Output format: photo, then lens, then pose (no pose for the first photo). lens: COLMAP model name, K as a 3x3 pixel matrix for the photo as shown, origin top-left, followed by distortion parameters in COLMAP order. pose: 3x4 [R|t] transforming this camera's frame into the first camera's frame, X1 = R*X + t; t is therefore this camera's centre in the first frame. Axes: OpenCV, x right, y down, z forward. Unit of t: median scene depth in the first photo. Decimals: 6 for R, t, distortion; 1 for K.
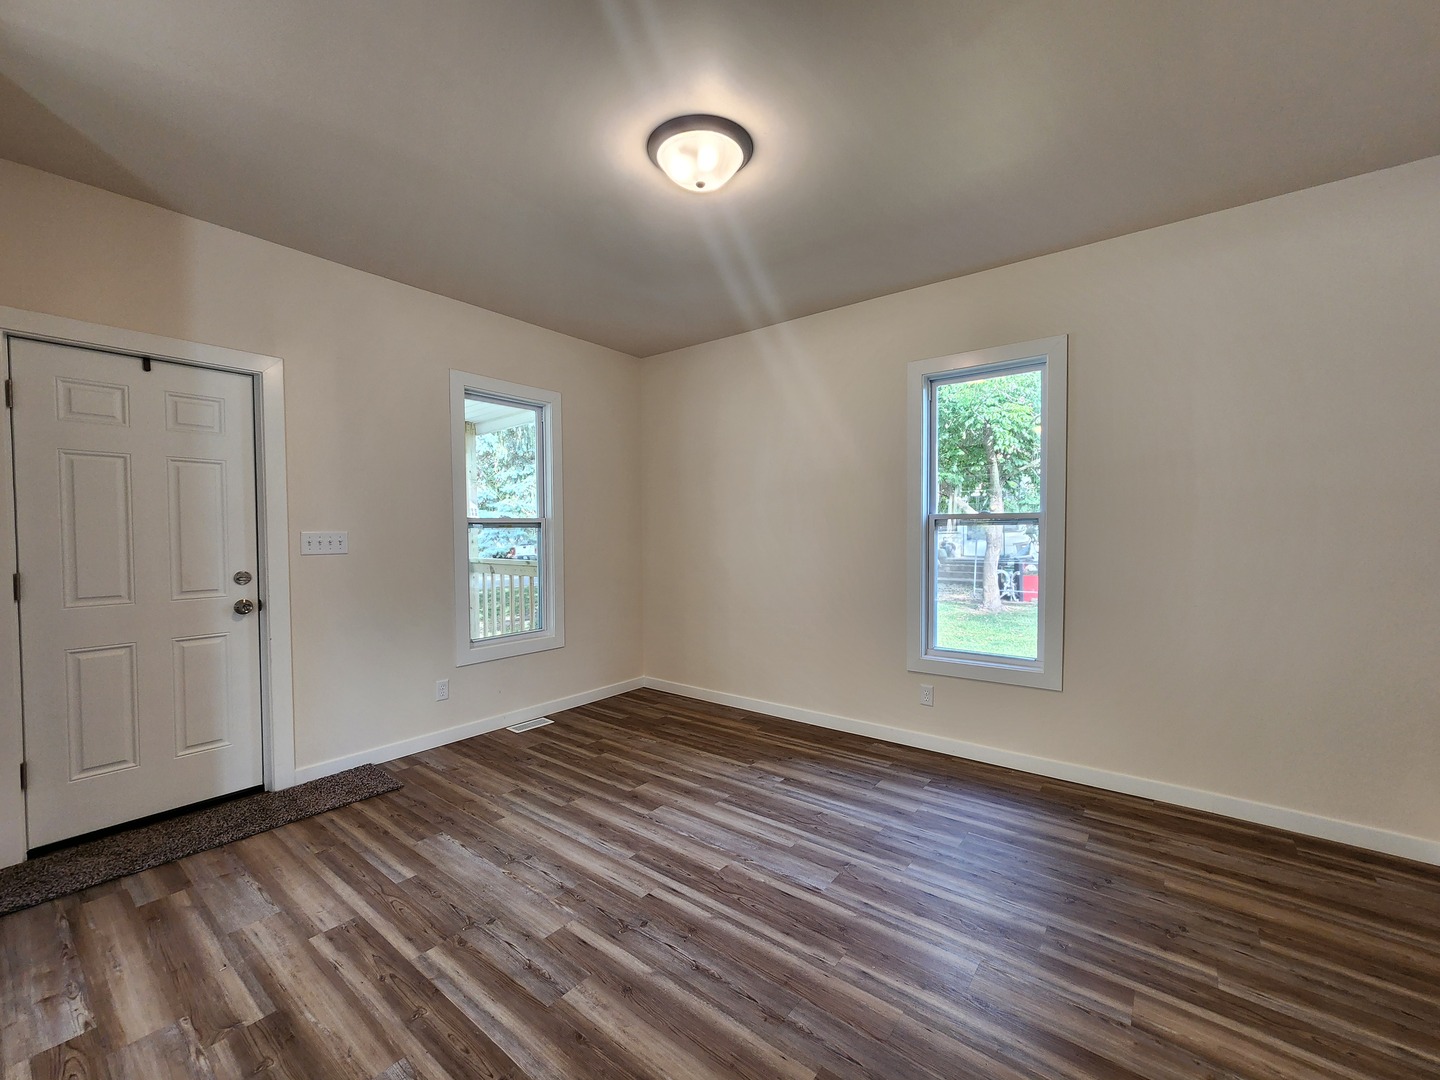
lens RADIAL K [[592.3, 0, 718.6], [0, 592.3, 544.5], [0, 0, 1]] dist [0.000446, 0.000273]
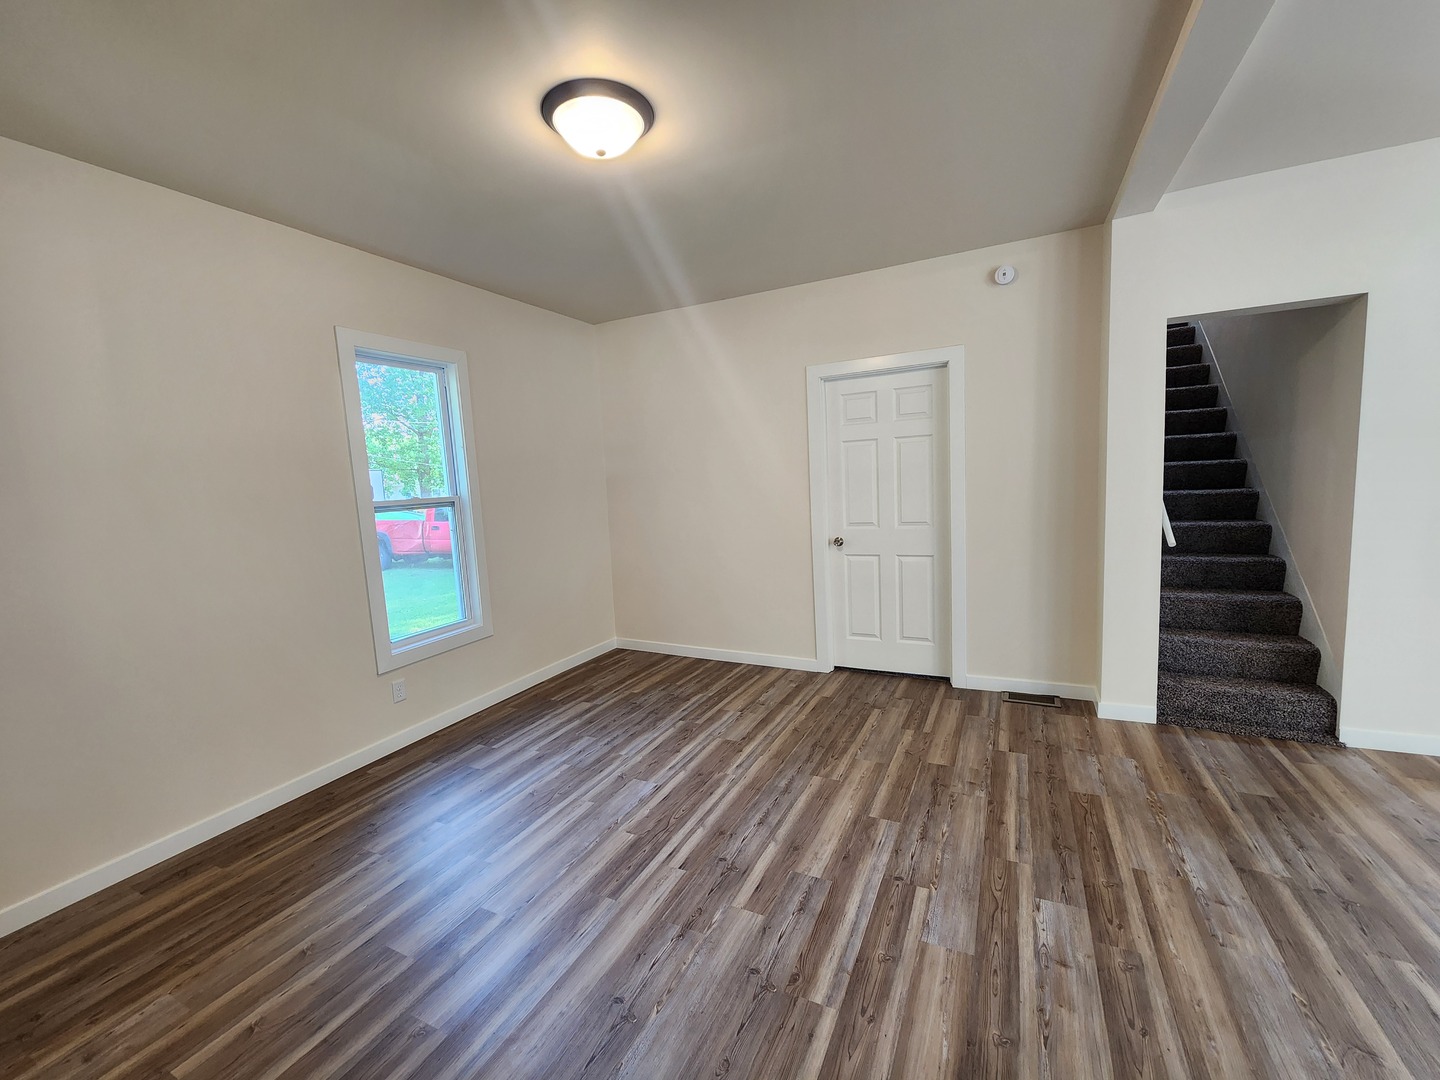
lens RADIAL K [[592.3, 0, 718.6], [0, 592.3, 544.5], [0, 0, 1]] dist [0.000446, 0.000273]
pose [[-0.197118, -0.094058, 0.975857, -1.102445], [0.085491, 0.989946, 0.112685, -0.068960], [-0.976645, 0.105640, -0.187095, 1.099845]]
